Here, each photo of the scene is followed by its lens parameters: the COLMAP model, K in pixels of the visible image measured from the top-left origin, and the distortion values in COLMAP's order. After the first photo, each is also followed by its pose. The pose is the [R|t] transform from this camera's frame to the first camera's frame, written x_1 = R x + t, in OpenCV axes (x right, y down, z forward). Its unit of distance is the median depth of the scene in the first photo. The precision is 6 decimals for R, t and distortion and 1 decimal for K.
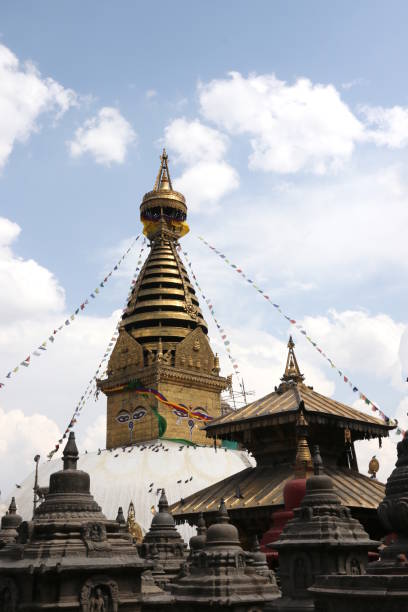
lens RADIAL K [[723.2, 0, 204.0], [0, 723.2, 306.0], [0, 0, 1]] dist [0.003732, 0.004065]
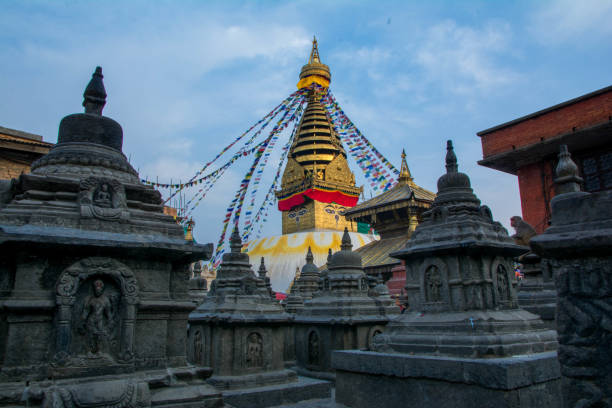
lens RADIAL K [[443.2, 0, 304.5], [0, 443.2, 212.2], [0, 0, 1]] dist [-0.093839, 0.001501]
pose [[0.994959, -0.019963, -0.098274, 0.009656], [0.032152, 0.991754, 0.124056, 0.054000], [0.094987, -0.126590, 0.987397, 0.123028]]
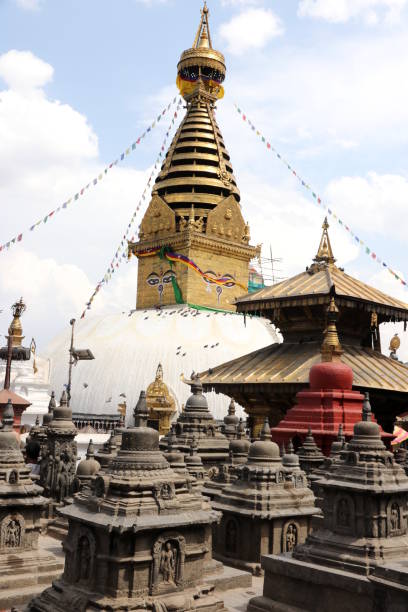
lens RADIAL K [[715.2, 0, 207.8], [0, 715.2, 306.6], [0, 0, 1]] dist [0.010384, -0.002468]
pose [[0.998250, 0.054471, -0.023033, -0.014577], [-0.048638, 0.977713, 0.204232, -0.033212], [0.033645, -0.202755, 0.978651, 0.002368]]
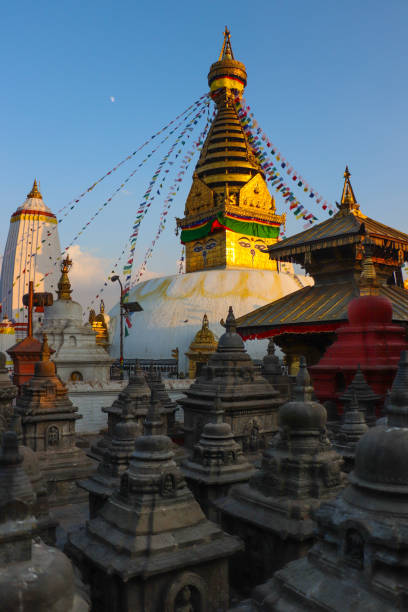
lens RADIAL K [[494.2, 0, 202.5], [0, 494.2, 289.6], [0, 0, 1]] dist [-0.133350, 0.000174]
pose [[0.993652, -0.001268, -0.112495, -0.013707], [0.025932, 0.975590, 0.218062, 0.061244], [0.109472, -0.219595, 0.969430, 0.254038]]
